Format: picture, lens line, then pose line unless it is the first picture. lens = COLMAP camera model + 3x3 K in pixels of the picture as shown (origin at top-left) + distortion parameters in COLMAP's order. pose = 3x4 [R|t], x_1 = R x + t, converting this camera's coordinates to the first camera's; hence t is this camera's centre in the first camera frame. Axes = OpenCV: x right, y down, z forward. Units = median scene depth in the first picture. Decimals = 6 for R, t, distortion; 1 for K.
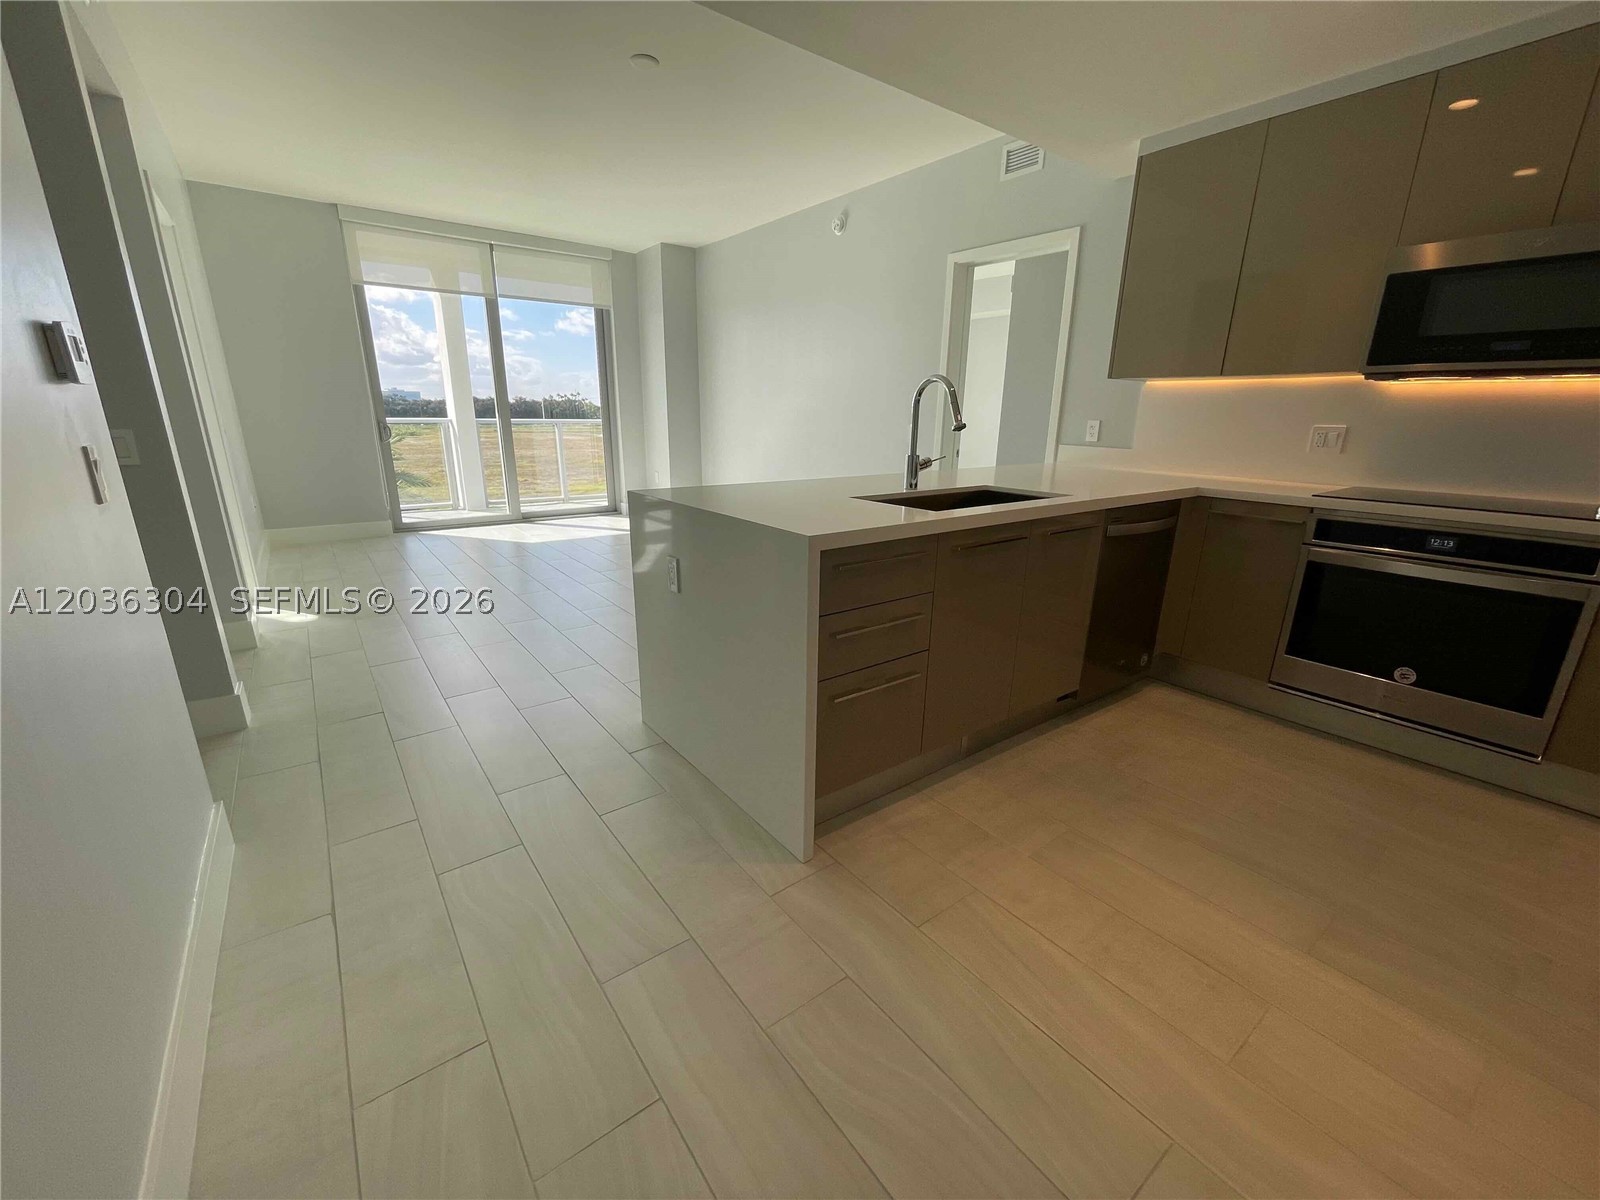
lens RADIAL K [[651.8, 0, 795.0], [0, 651.8, 604.5], [0, 0, 1]] dist [-0.002269, 0.000113]
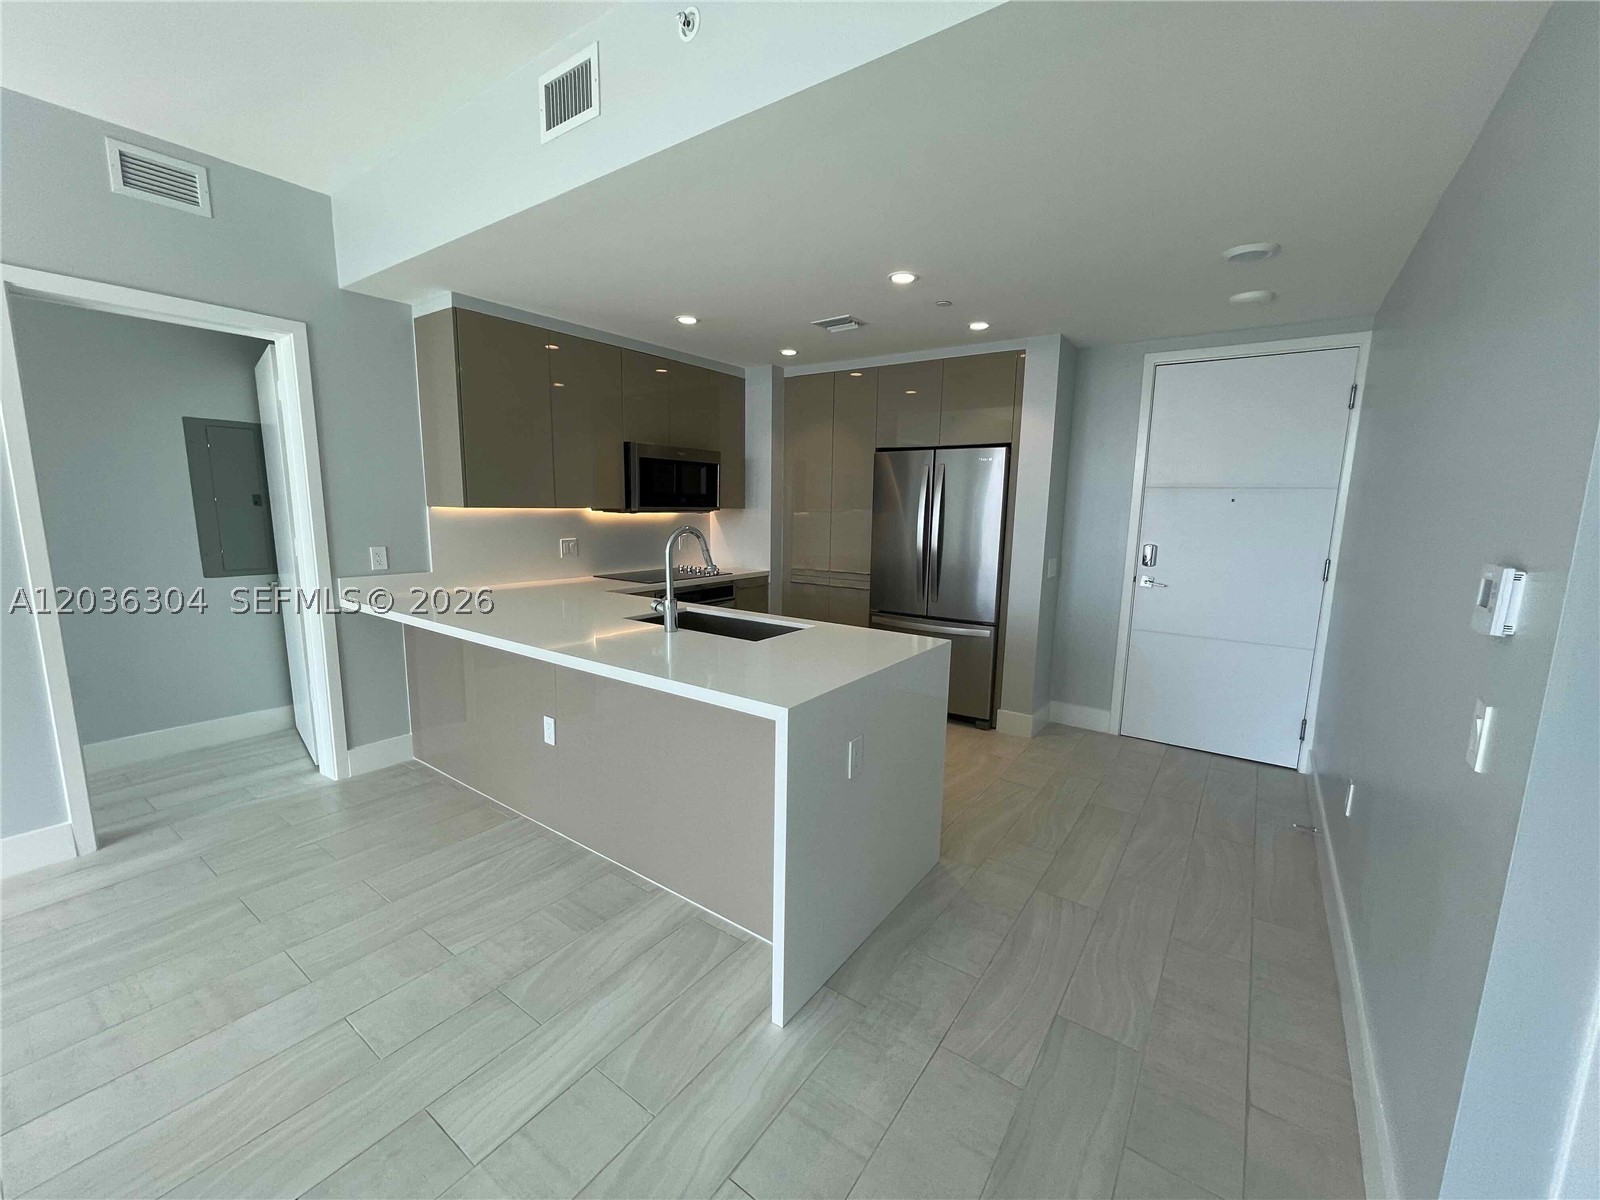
lens RADIAL K [[649.0, 0, 797.0], [0, 649.0, 605.3], [0, 0, 1]] dist [0.003261, 0.000384]
pose [[-0.295569, -0.167740, 0.940480, -0.698896], [0.252793, 0.935639, 0.246323, -0.348497], [-0.921268, 0.310552, -0.234143, 0.868696]]
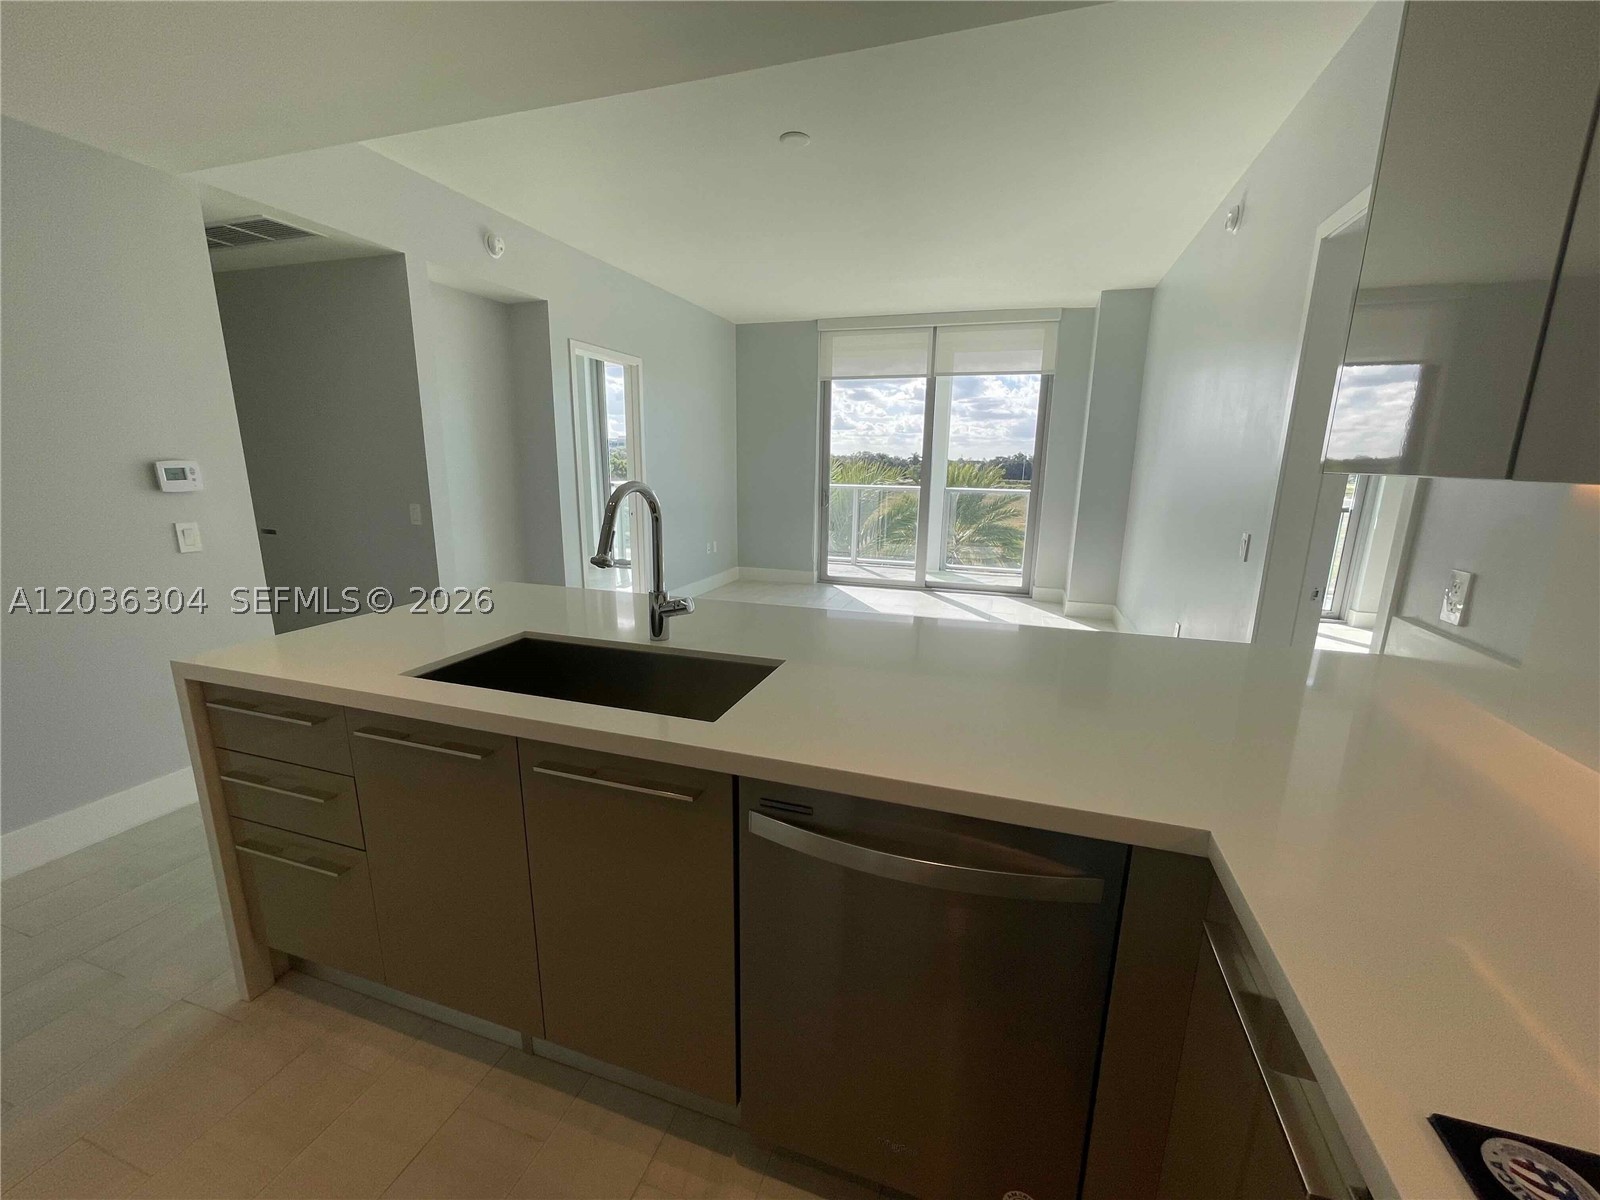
lens RADIAL K [[651.8, 0, 795.0], [0, 651.8, 604.5], [0, 0, 1]] dist [-0.002269, 0.000113]
pose [[0.569874, 0.172215, -0.803484, 0.673378], [-0.239410, 0.970169, 0.038139, -0.227804], [0.786083, 0.170628, 0.594104, 0.580599]]
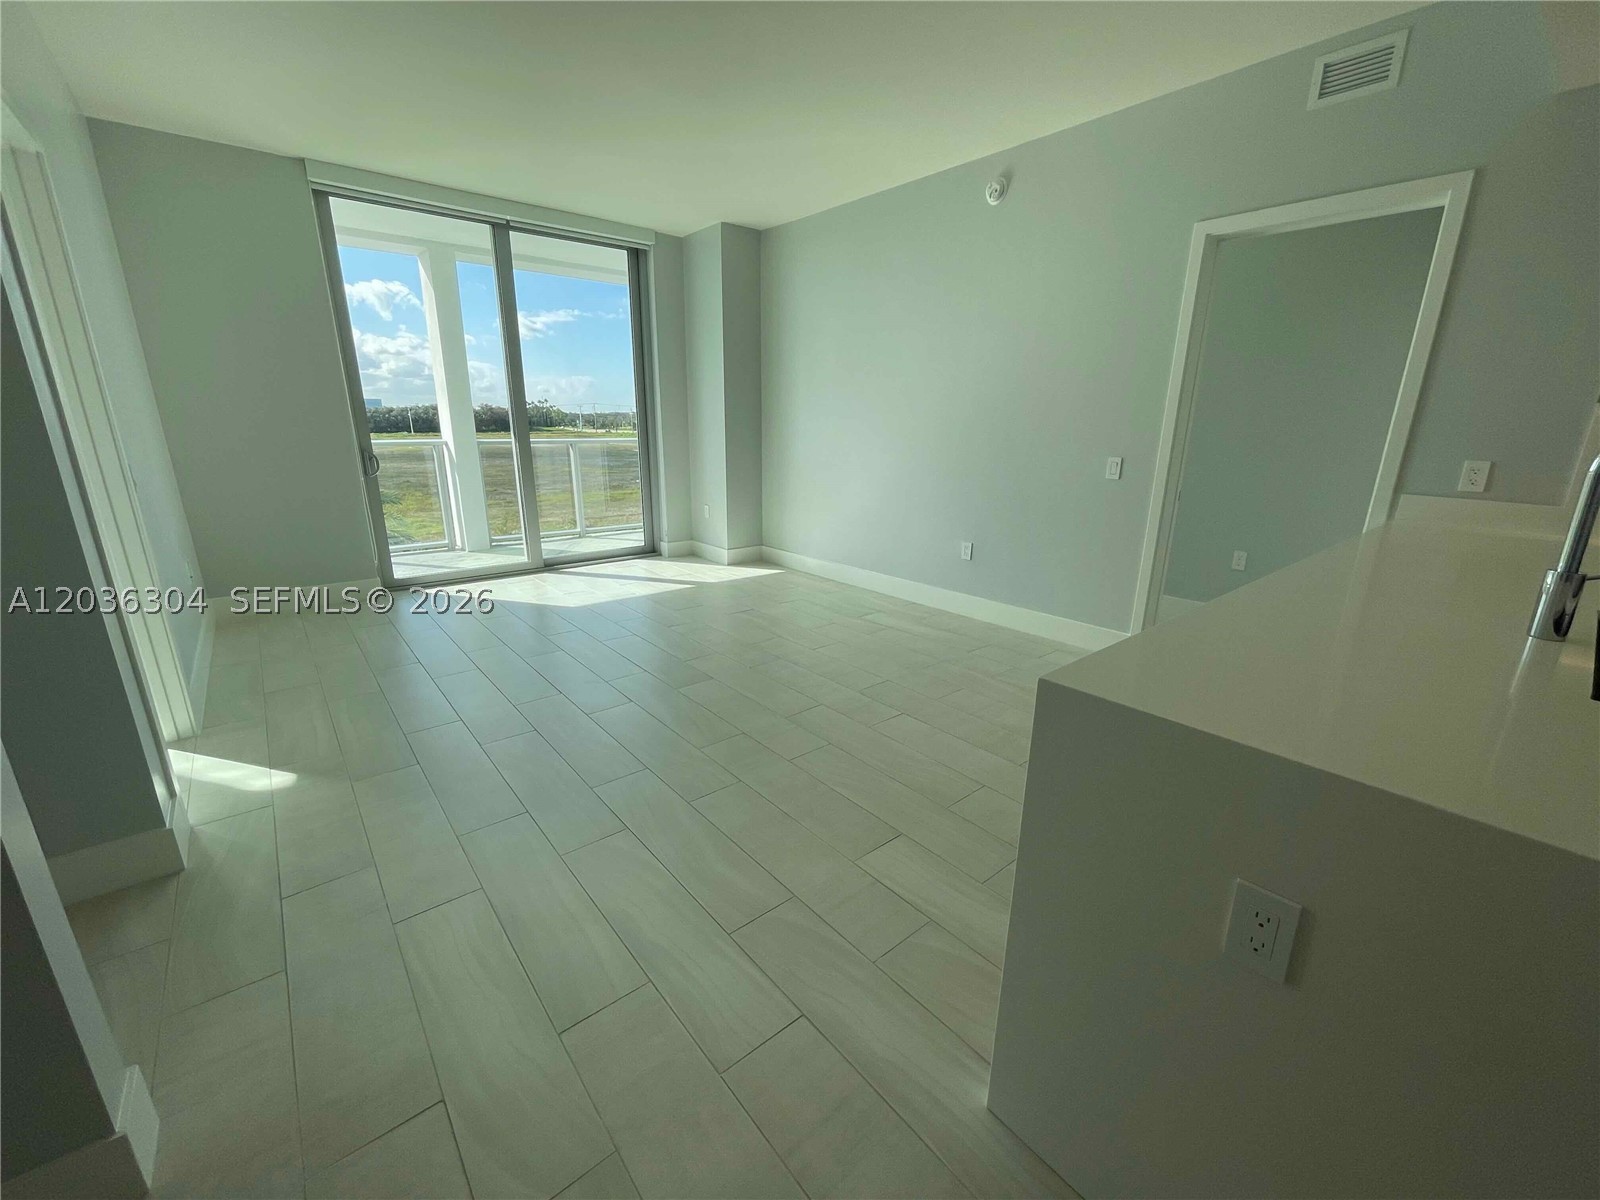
lens RADIAL K [[649.0, 0, 797.0], [0, 649.0, 605.3], [0, 0, 1]] dist [0.003261, 0.000384]
pose [[0.998831, -0.017615, 0.045025, -0.343747], [0.017891, 0.999823, -0.005745, -0.175560], [-0.044916, 0.006544, 0.998969, 0.444495]]
